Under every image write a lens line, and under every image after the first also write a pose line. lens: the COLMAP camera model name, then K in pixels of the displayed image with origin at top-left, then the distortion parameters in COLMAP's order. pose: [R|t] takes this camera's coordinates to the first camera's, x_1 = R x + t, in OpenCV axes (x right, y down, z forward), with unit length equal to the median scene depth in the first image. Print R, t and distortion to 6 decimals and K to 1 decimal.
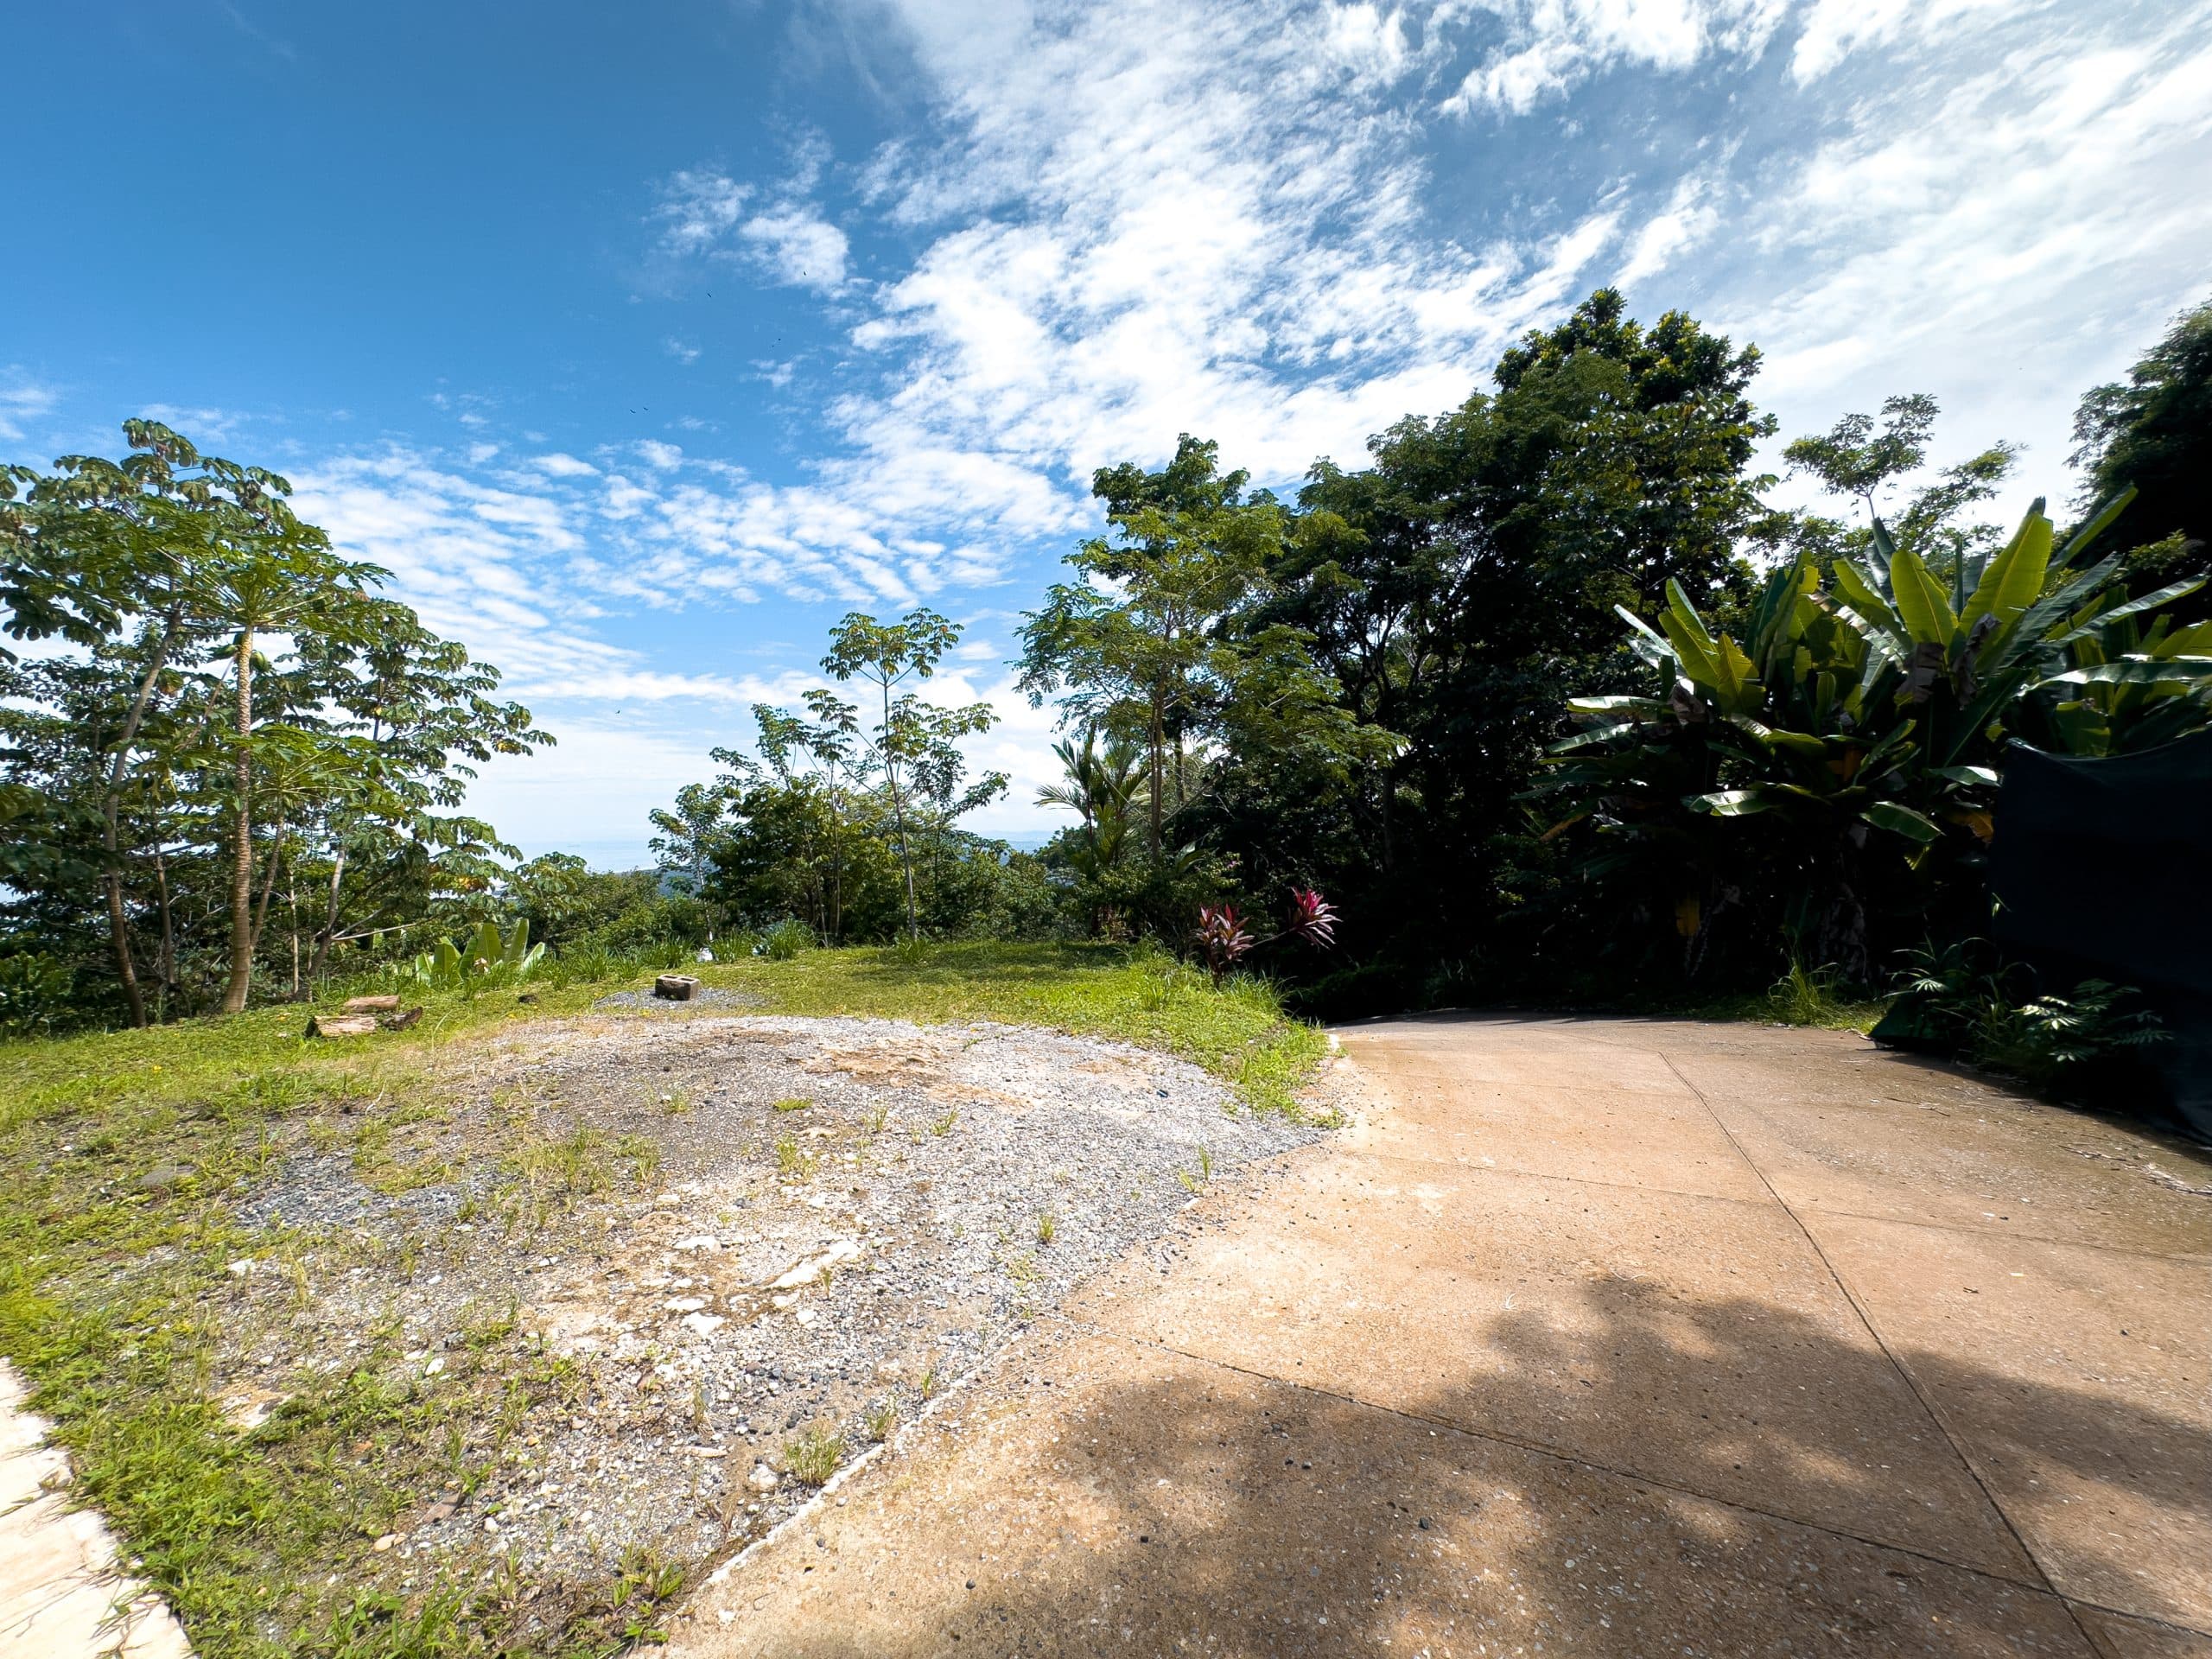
lens RADIAL K [[879.2, 0, 1102.8], [0, 879.2, 830.1], [0, 0, 1]] dist [-0.000434, -0.001073]
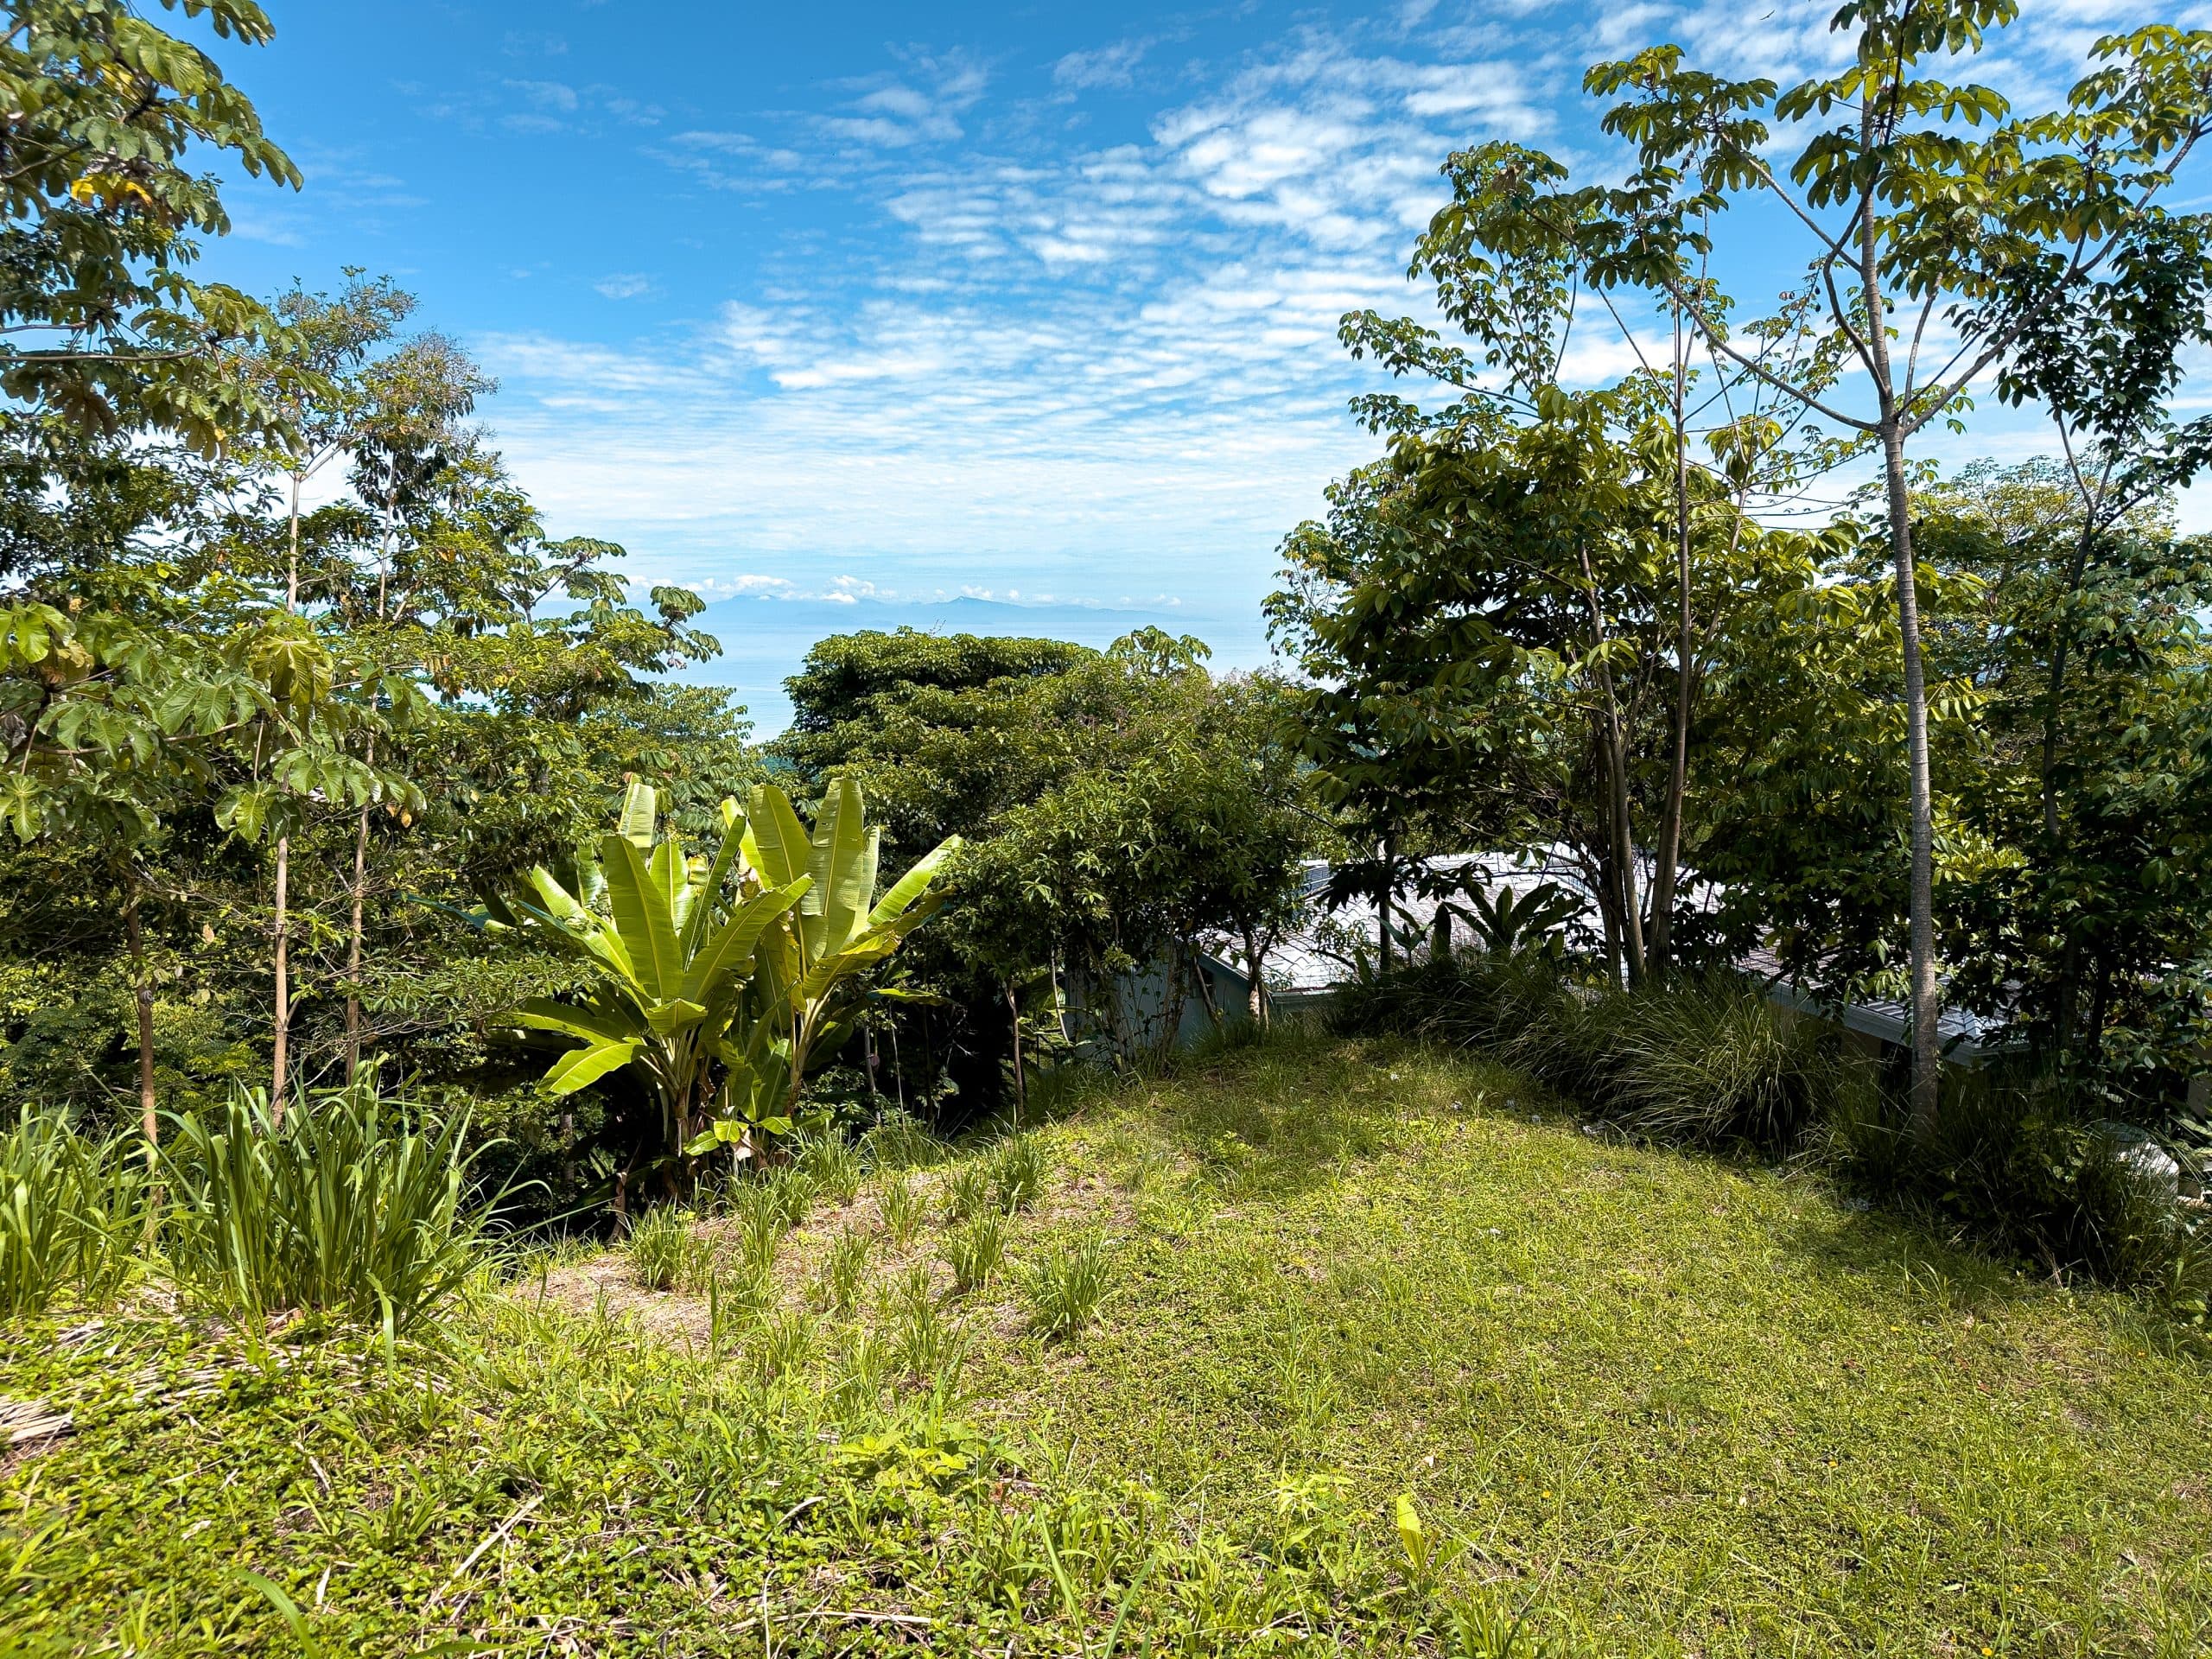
lens RADIAL K [[1543.2, 0, 1097.1], [0, 1543.2, 819.9], [0, 0, 1]] dist [0.067801, -0.096128]
pose [[0.693054, 0.103840, -0.713368, -0.111573], [-0.007062, 0.990502, 0.137320, 0.033090], [0.720851, -0.090133, 0.687204, 0.930799]]
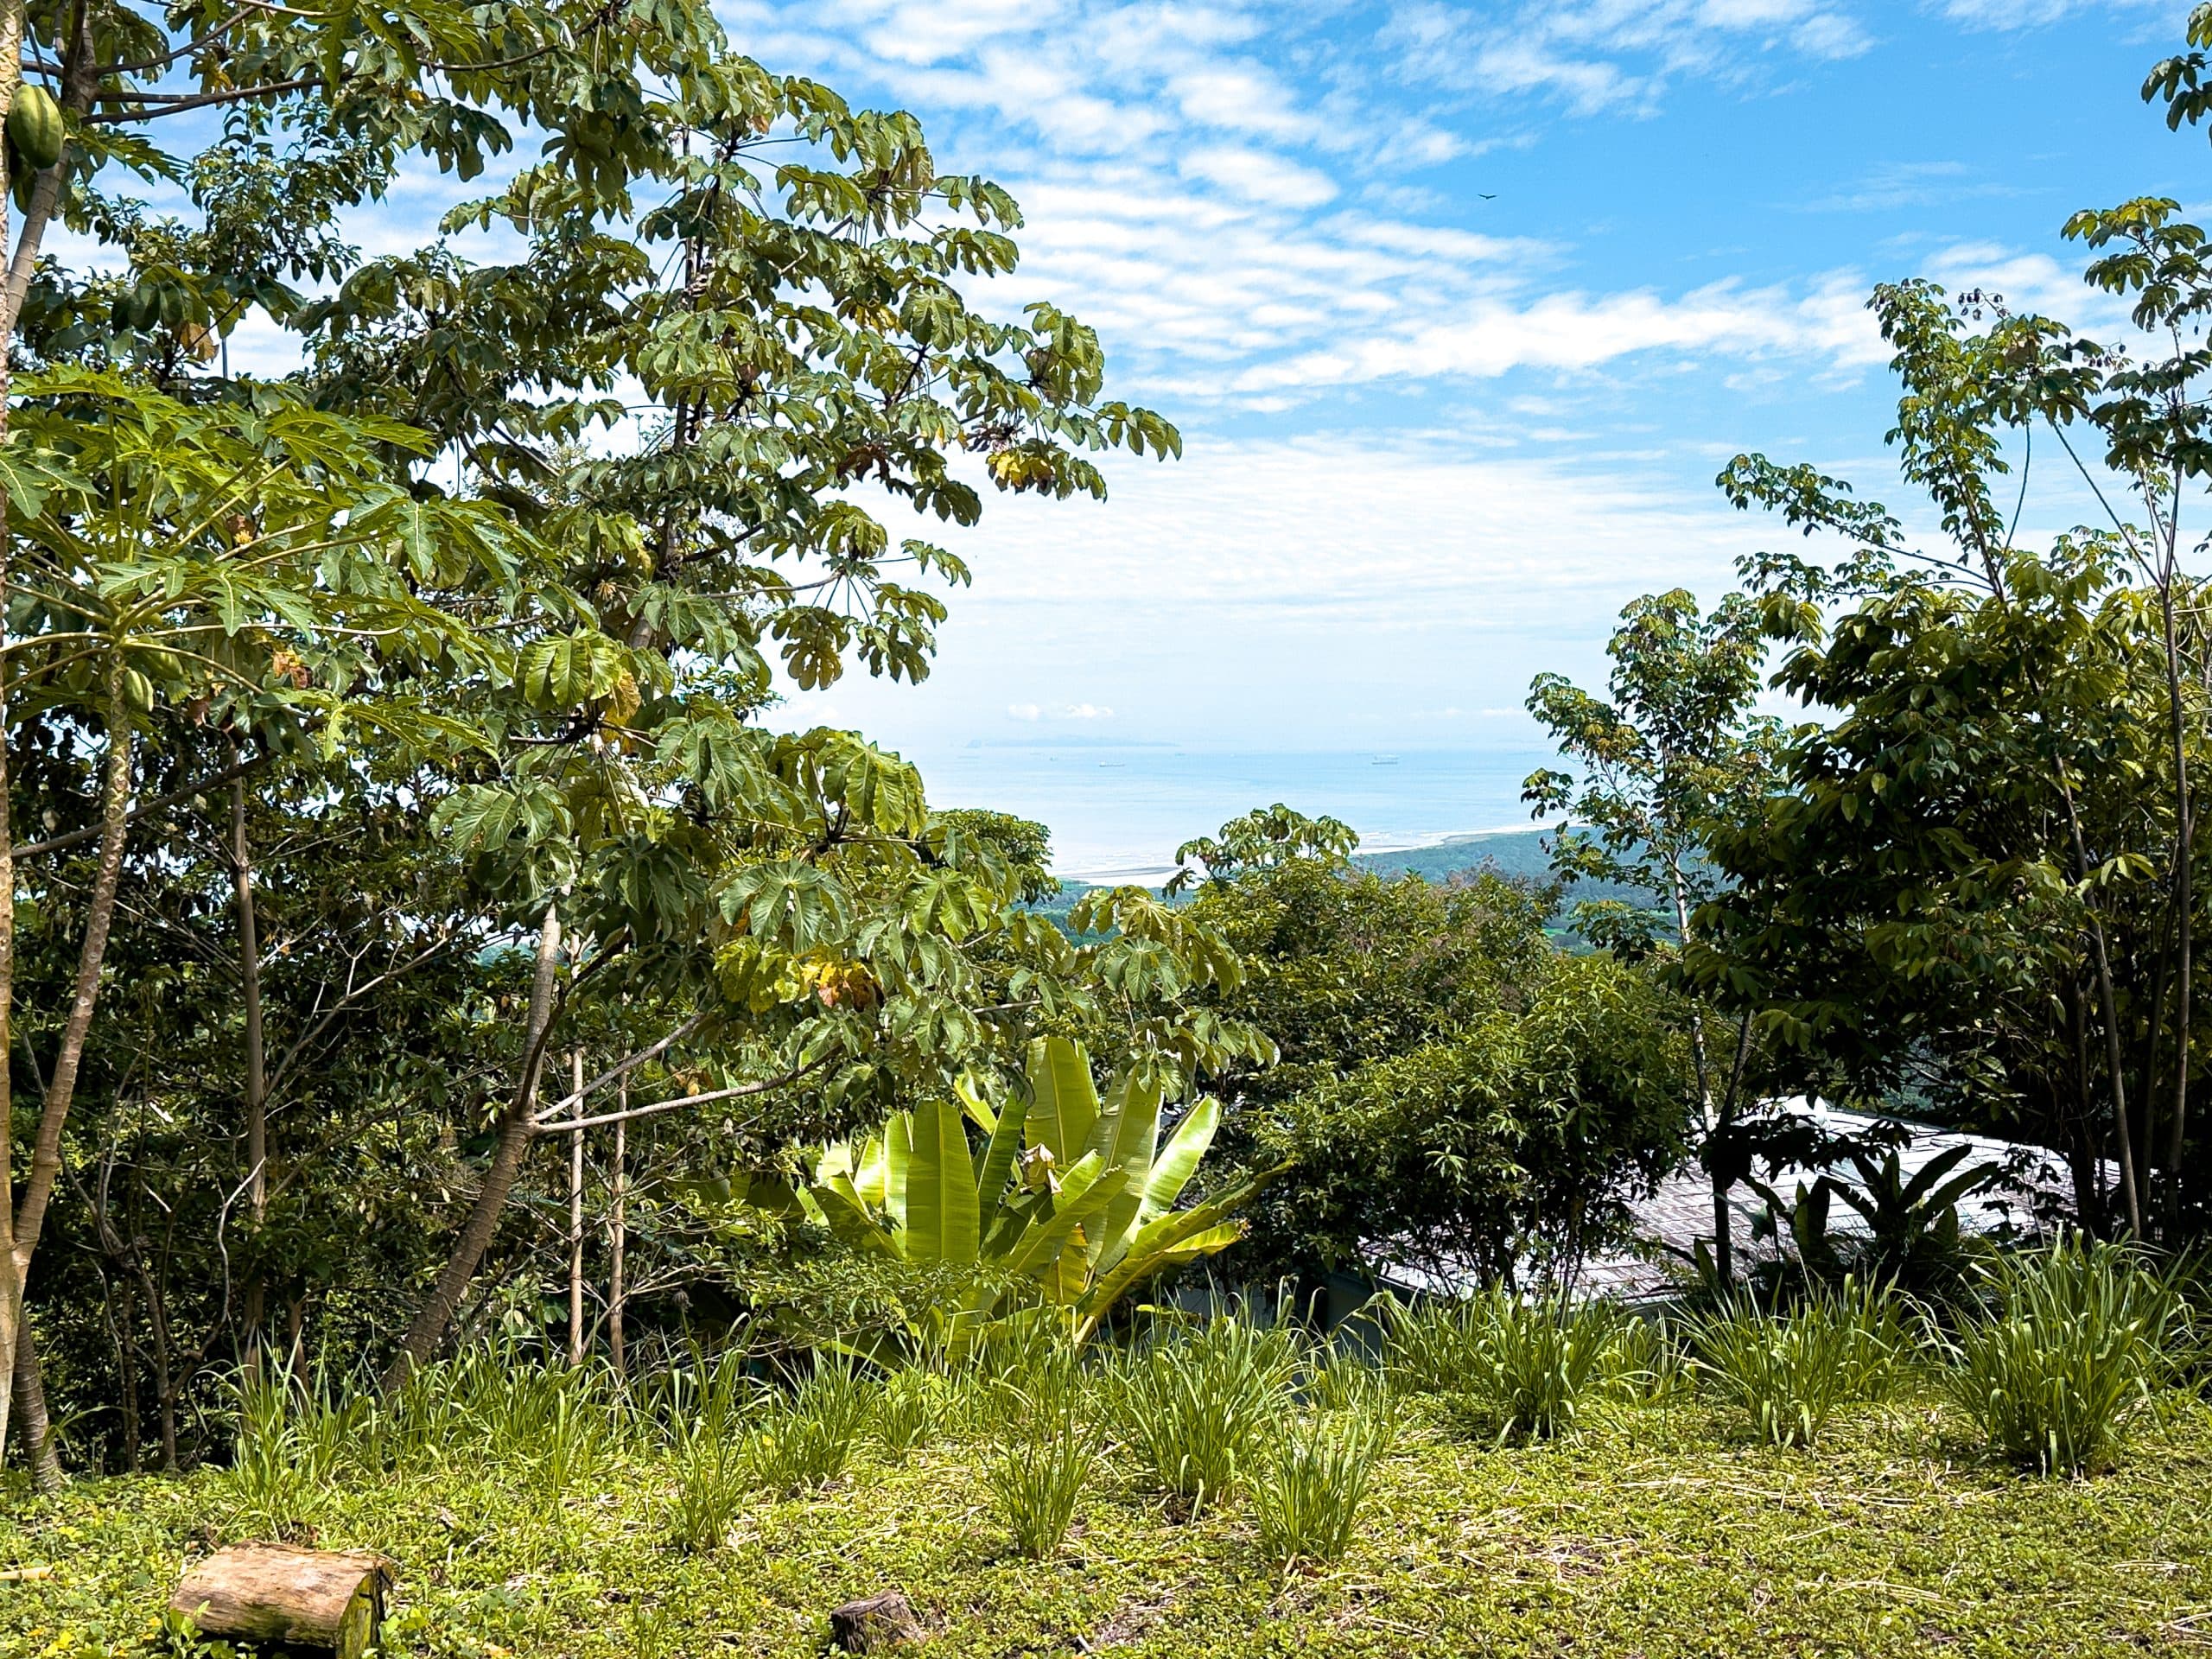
lens RADIAL K [[2593.5, 0, 1078.6], [0, 2593.5, 835.3], [0, 0, 1]] dist [0.132188, -0.227542]
pose [[0.790426, 0.032034, -0.611719, -0.168743], [-0.006189, 0.998998, 0.044318, -0.016259], [0.612526, -0.031244, 0.789833, 0.382697]]
